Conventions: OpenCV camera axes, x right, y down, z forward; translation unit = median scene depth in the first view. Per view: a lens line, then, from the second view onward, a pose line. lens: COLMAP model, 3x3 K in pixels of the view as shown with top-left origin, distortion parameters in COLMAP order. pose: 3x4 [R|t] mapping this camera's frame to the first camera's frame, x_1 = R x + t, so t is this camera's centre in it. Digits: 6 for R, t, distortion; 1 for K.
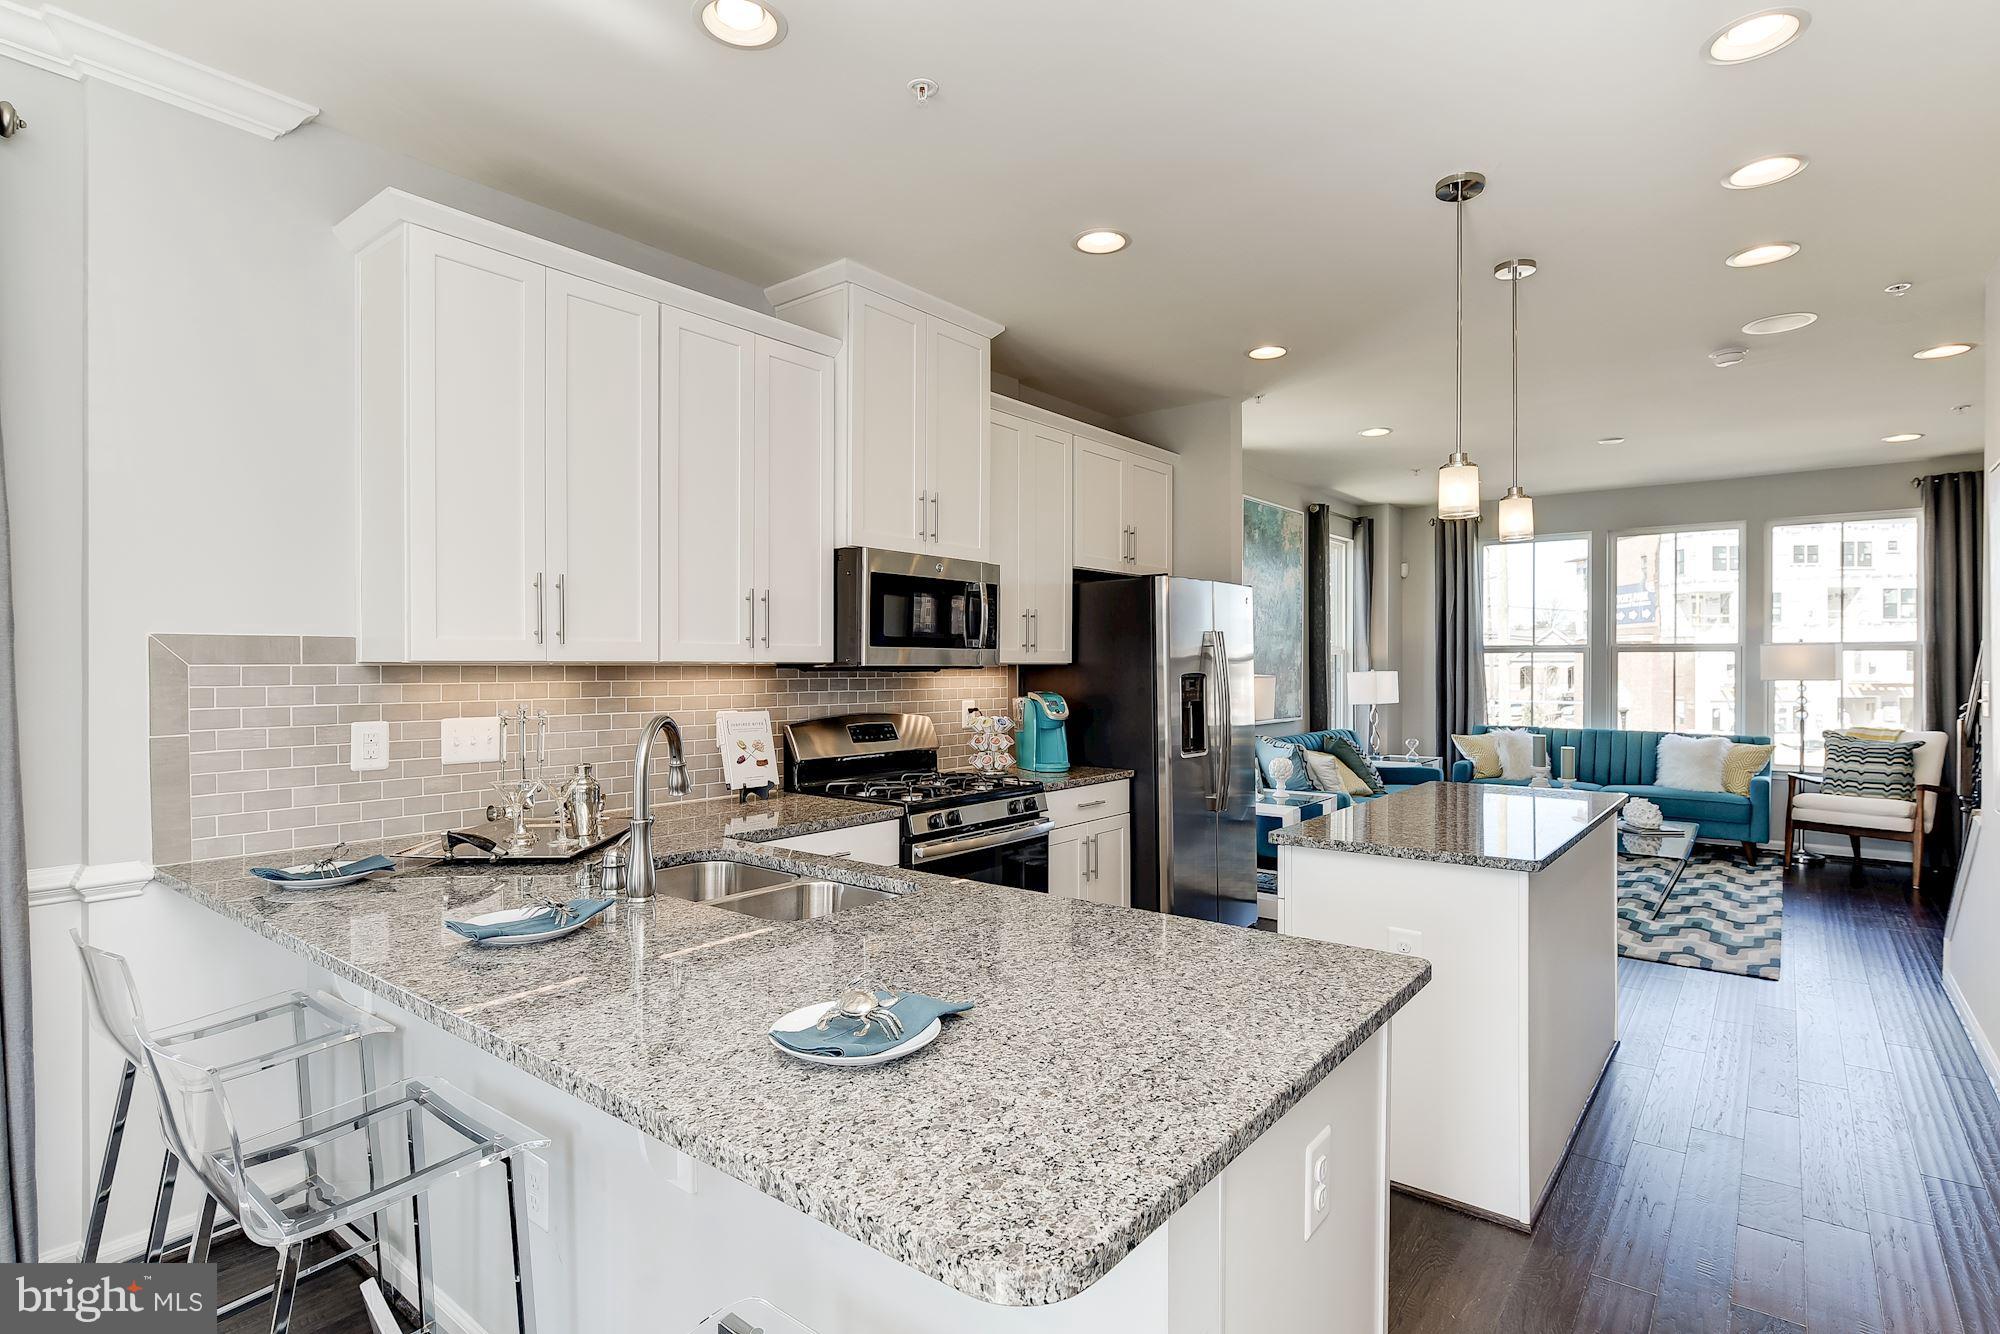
lens RADIAL K [[1004.0, 0, 1004.3], [0, 1004.0, 661.6], [0, 0, 1]] dist [-0.001552, -0.000153]
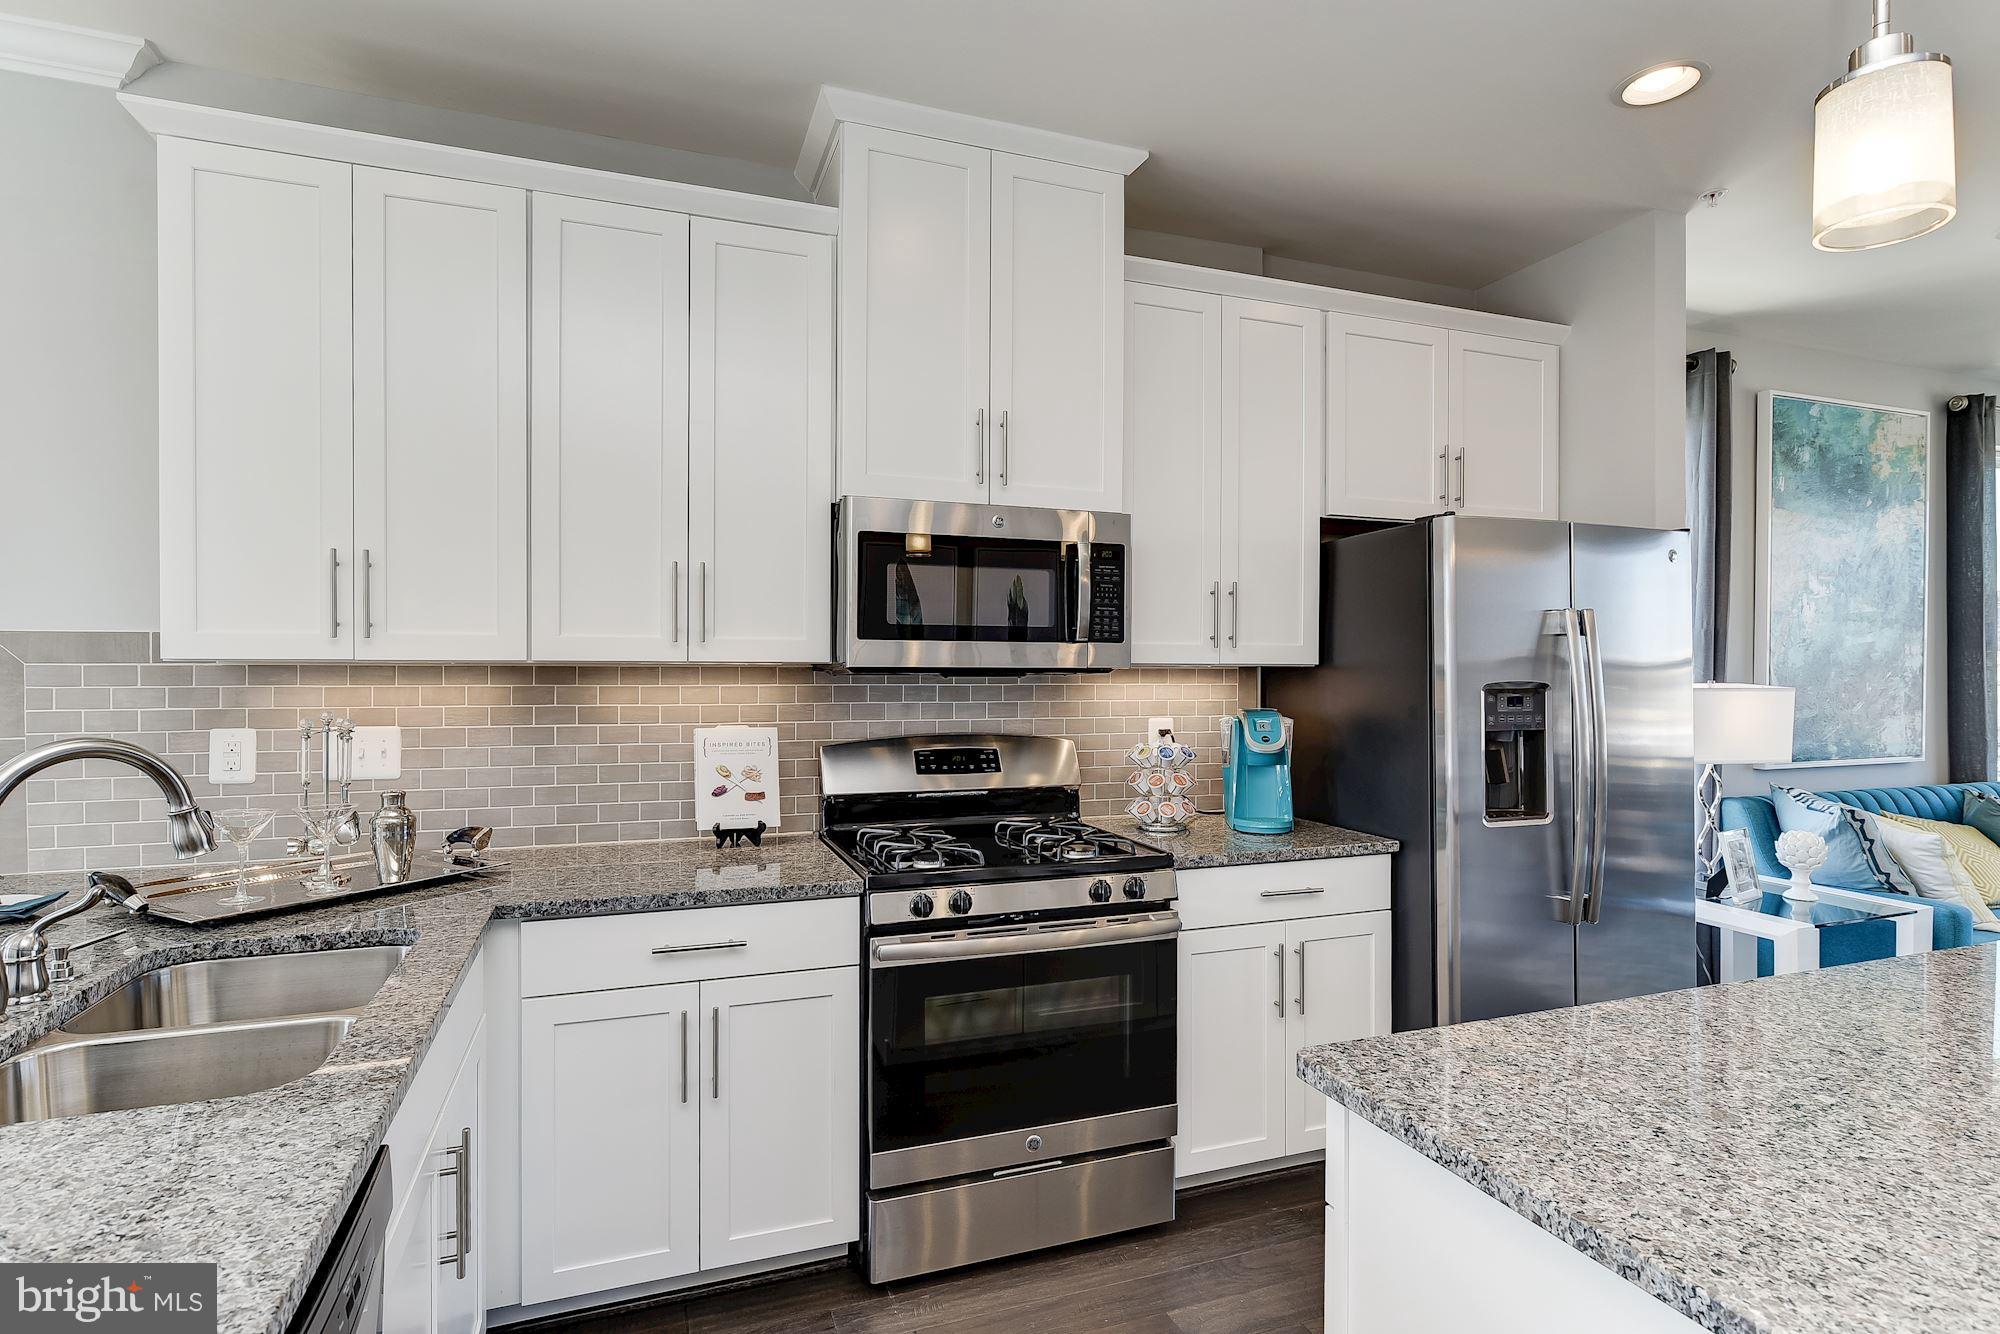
lens RADIAL K [[1018.0, 0, 1000.0], [0, 1018.0, 667.0], [0, 0, 1]] dist [-0.004473, -0.000114]
pose [[0.855614, 0.004643, -0.517593, 0.263389], [-0.002053, 0.999982, 0.005575, -0.000312], [0.517610, -0.003708, 0.855609, 0.381728]]
